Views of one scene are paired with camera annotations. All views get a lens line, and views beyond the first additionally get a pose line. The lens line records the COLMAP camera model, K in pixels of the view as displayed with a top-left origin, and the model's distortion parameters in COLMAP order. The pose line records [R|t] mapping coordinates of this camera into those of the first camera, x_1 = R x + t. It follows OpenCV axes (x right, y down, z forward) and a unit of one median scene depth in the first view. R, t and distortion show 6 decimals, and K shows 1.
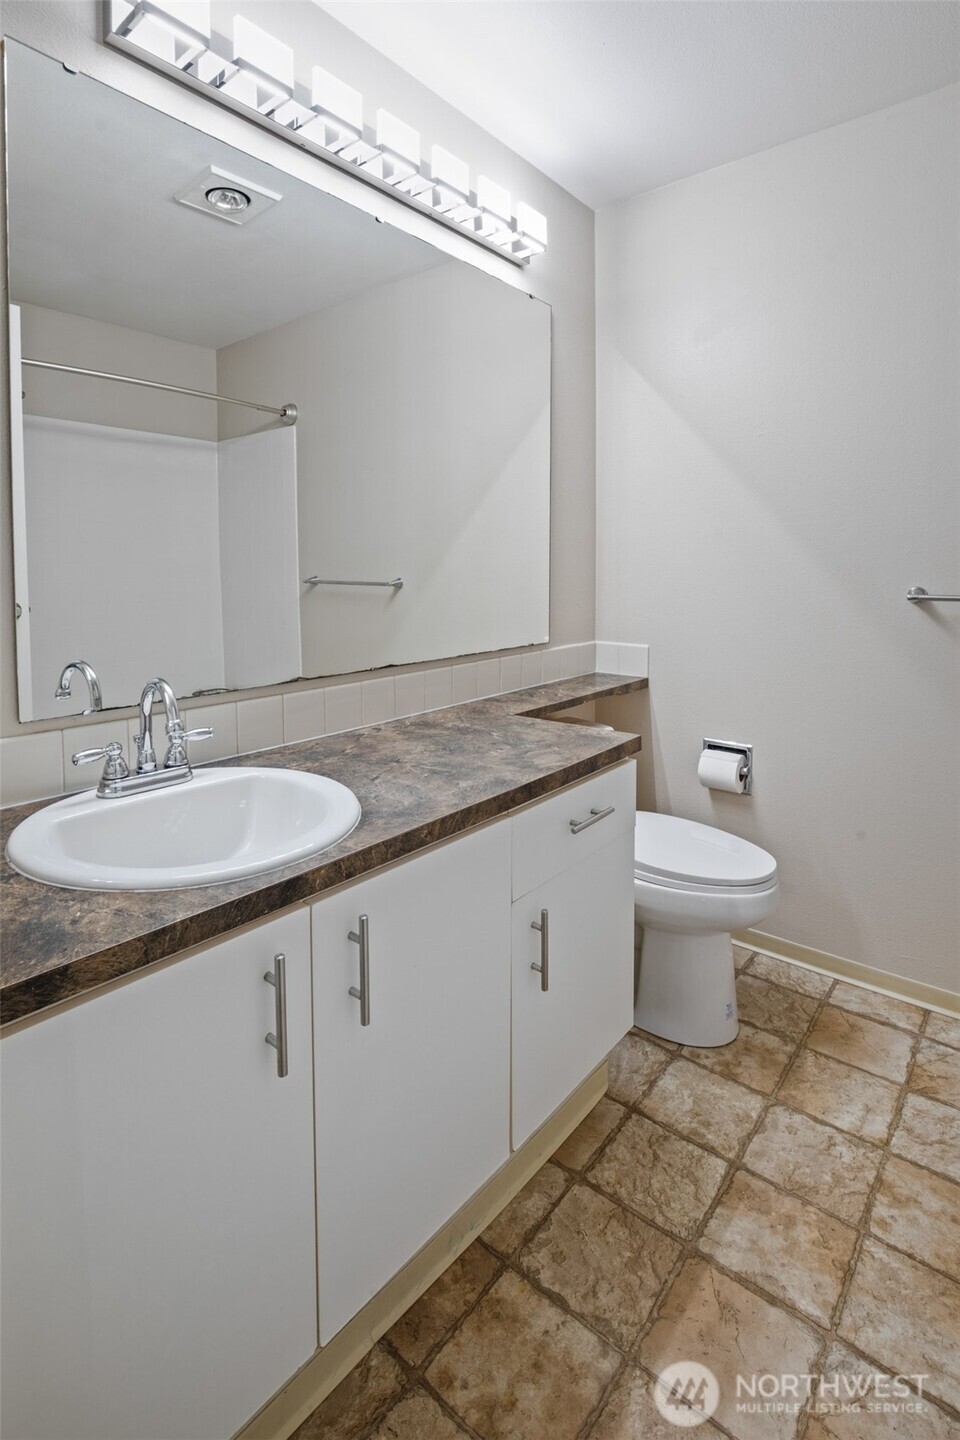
lens RADIAL K [[661.0, 0, 486.6], [0, 661.0, 522.9], [0, 0, 1]] dist [-0.031906, 0.003865]
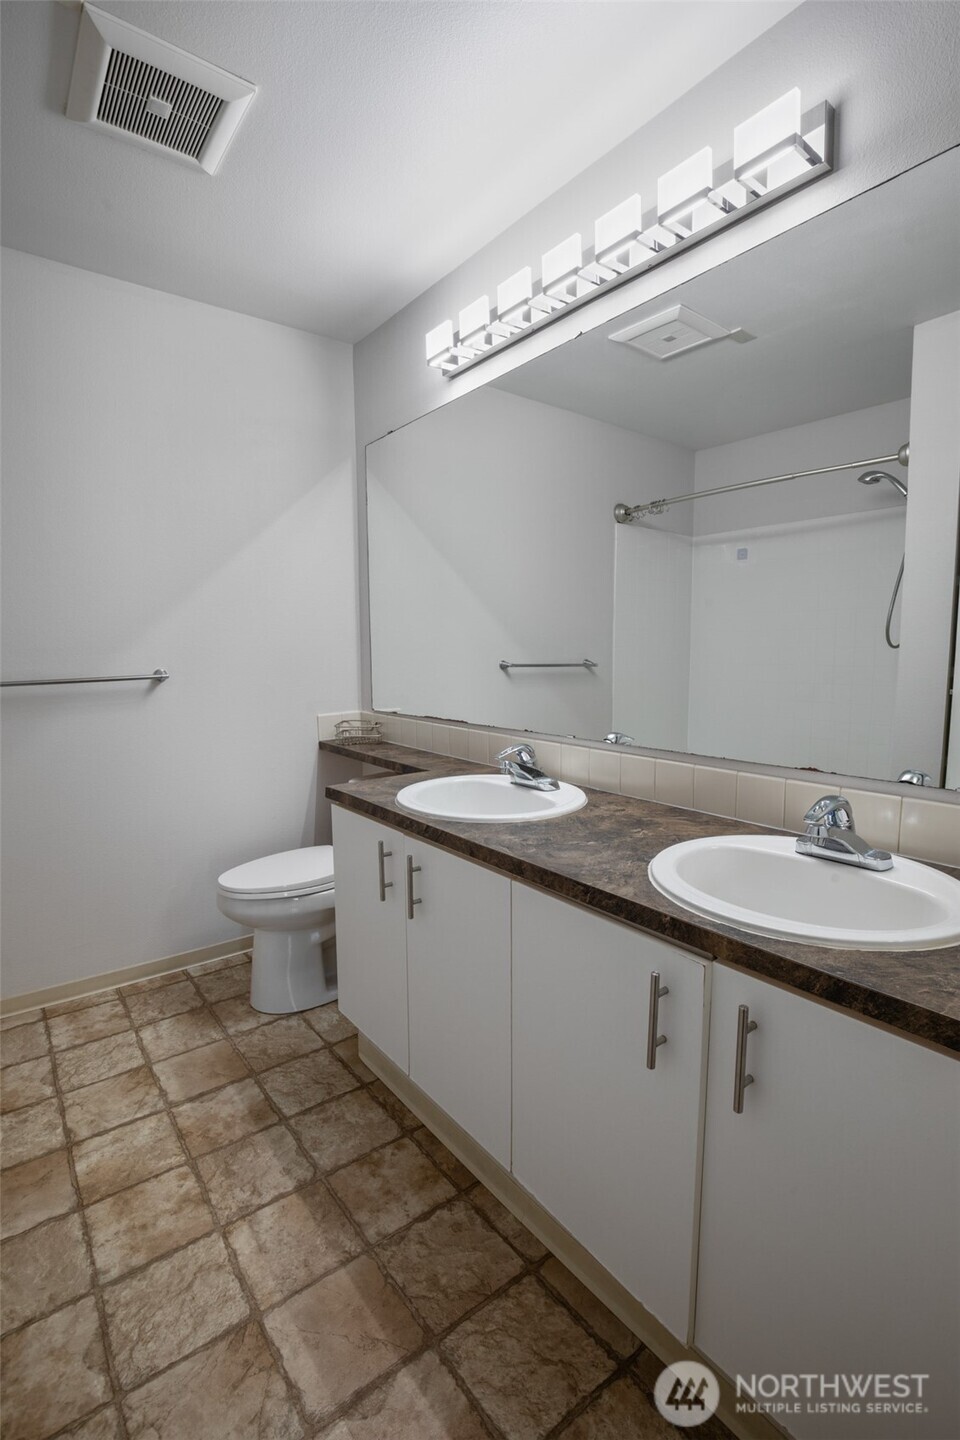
lens RADIAL K [[661.0, 0, 479.6], [0, 661.0, 722.0], [0, 0, 1]] dist [-0.031906, 0.003865]
pose [[-0.205214, 0.110572, -0.972451, 1.437196], [0.086115, 0.991784, 0.094598, 0.125066], [0.974921, -0.064330, -0.213050, 1.655453]]
